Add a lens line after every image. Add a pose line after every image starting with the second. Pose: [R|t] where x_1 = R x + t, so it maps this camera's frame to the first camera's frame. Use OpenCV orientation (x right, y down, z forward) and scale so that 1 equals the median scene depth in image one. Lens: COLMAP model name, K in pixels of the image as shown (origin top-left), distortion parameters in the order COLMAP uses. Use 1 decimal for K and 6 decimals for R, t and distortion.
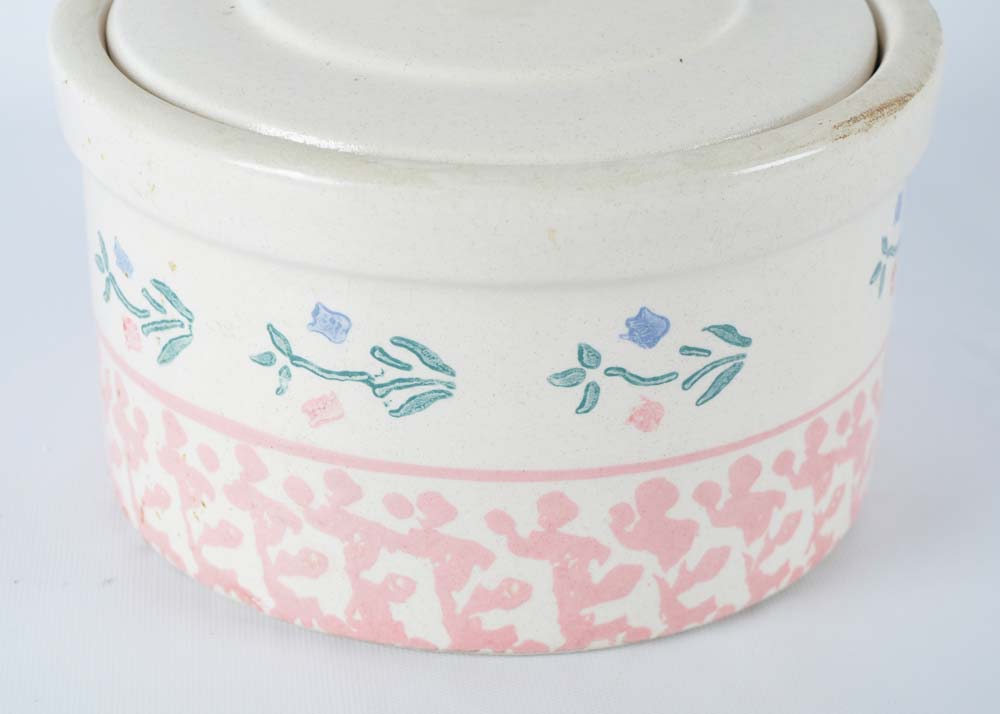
lens RADIAL K [[2496.6, 0, 463.0], [0, 2496.6, 351.5], [0, 0, 1]] dist [0.371960, 0.000000]
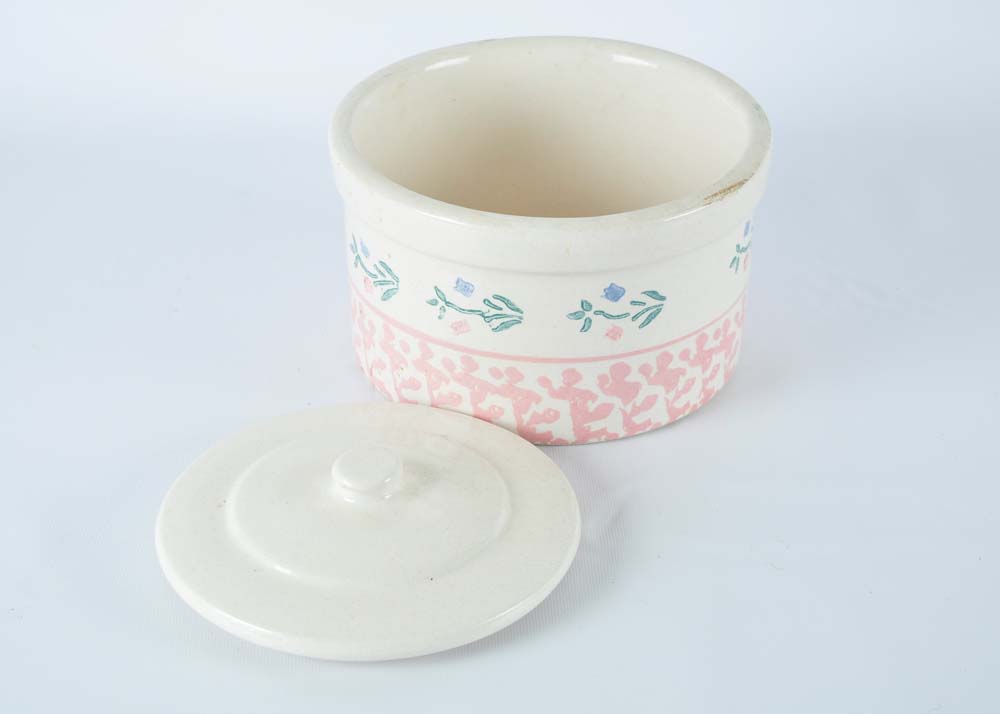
lens RADIAL K [[2259.2, 0, 495.2], [0, 2259.2, 348.6], [0, 0, 1]] dist [0.238030, 0.000000]
pose [[0.998831, 0.018591, -0.044618, 0.056326], [-0.015130, 0.996940, 0.076693, -0.101714], [0.045908, -0.075928, 0.996056, -0.861908]]
